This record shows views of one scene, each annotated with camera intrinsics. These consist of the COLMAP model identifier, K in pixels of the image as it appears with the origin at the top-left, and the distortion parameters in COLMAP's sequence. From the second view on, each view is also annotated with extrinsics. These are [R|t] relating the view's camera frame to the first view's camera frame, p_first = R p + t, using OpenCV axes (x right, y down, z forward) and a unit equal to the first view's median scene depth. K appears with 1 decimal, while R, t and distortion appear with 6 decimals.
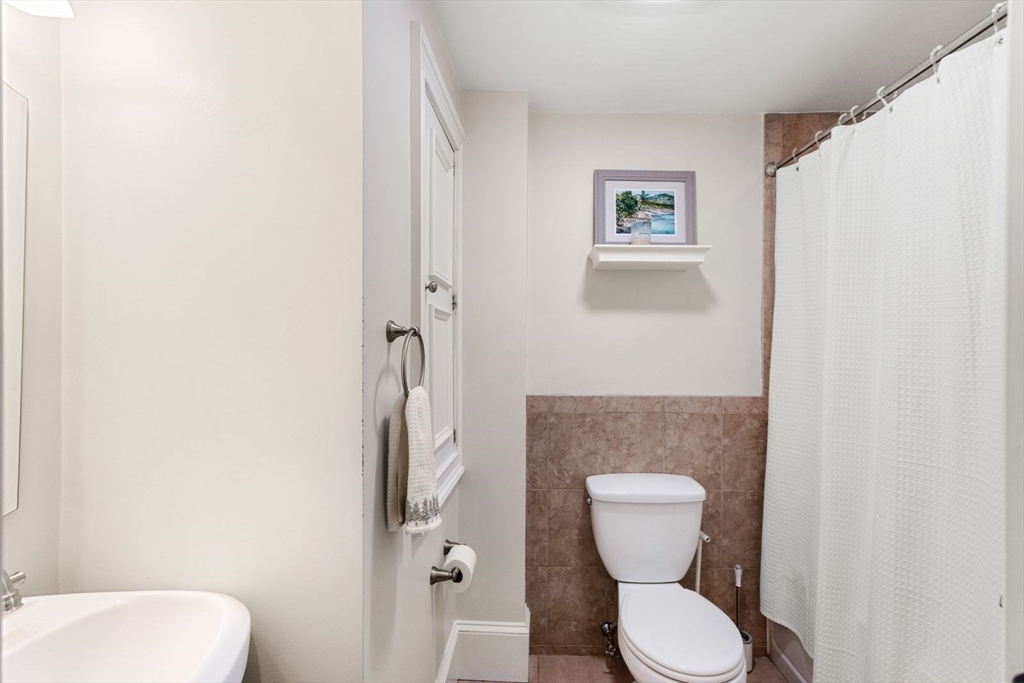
lens RADIAL K [[434.2, 0, 527.6], [0, 434.2, 345.7], [0, 0, 1]] dist [0.005909, 0.000052]
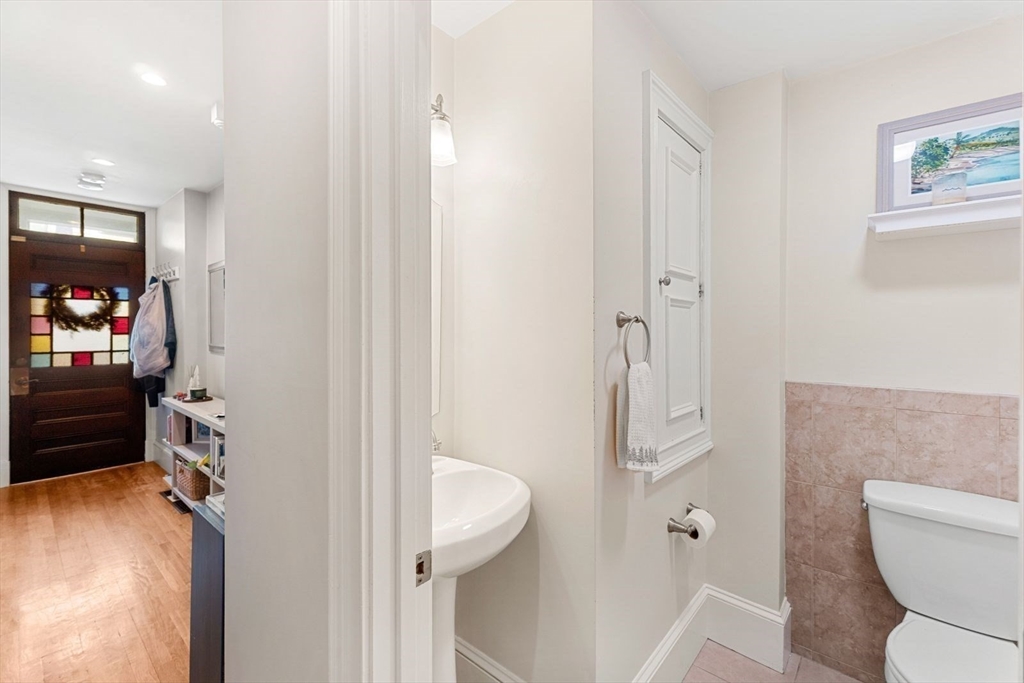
lens RADIAL K [[434.2, 0, 514.5], [0, 434.2, 335.0], [0, 0, 1]] dist [0.005909, 0.000052]
pose [[0.763422, 0.003485, -0.645891, 0.164634], [0.002564, 0.999961, 0.008425, 0.001508], [0.645895, -0.008088, 0.763383, -0.127312]]
